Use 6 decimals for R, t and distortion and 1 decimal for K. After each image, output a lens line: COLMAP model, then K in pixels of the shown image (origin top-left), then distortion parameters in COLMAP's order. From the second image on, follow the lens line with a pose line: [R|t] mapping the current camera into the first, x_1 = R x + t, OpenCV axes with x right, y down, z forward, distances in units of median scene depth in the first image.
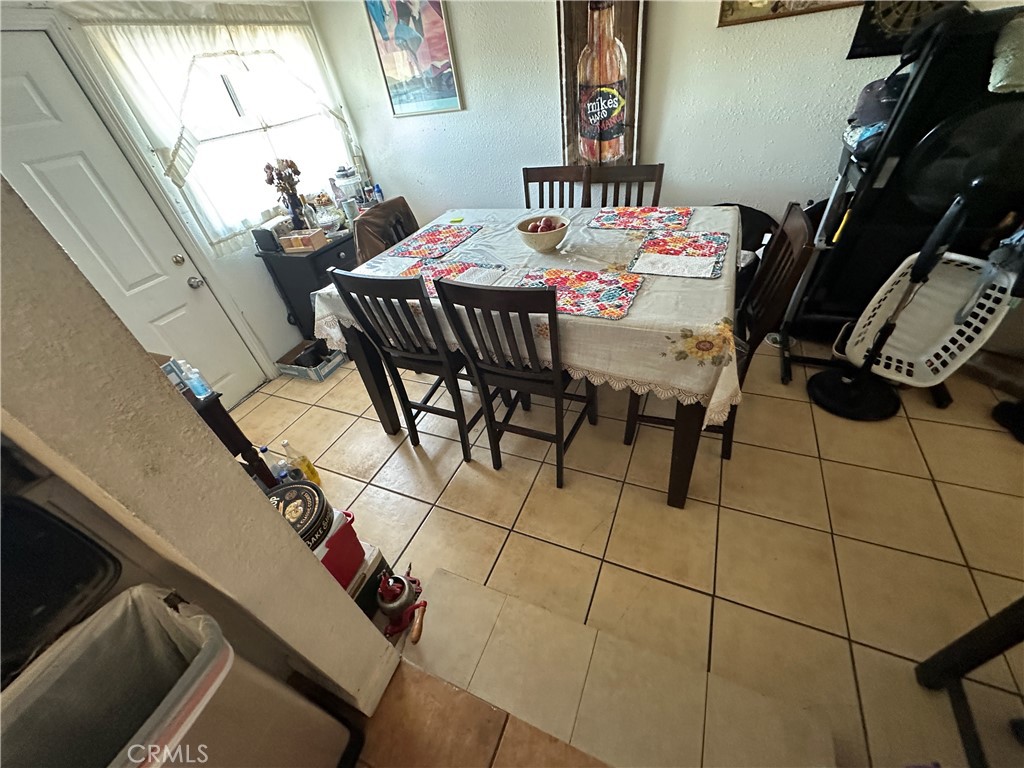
lens RADIAL K [[410.0, 0, 512.0], [0, 410.0, 384.0], [0, 0, 1]] dist [-0.000424, 0.000297]
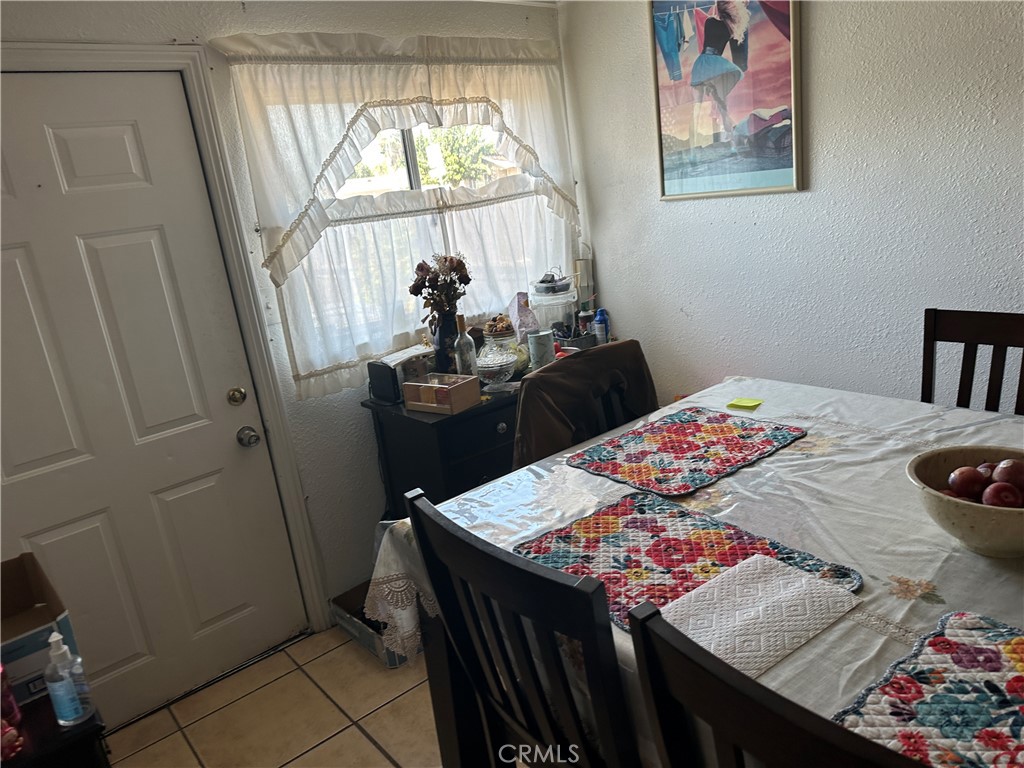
lens RADIAL K [[719.7, 0, 514.2], [0, 719.7, 387.2], [0, 0, 1]] dist [0.127730, -0.227737]
pose [[0.897606, 0.141265, -0.417550, -0.032449], [-0.270267, 0.924690, -0.268151, -0.138564], [0.348224, 0.353544, 0.868186, 0.227953]]
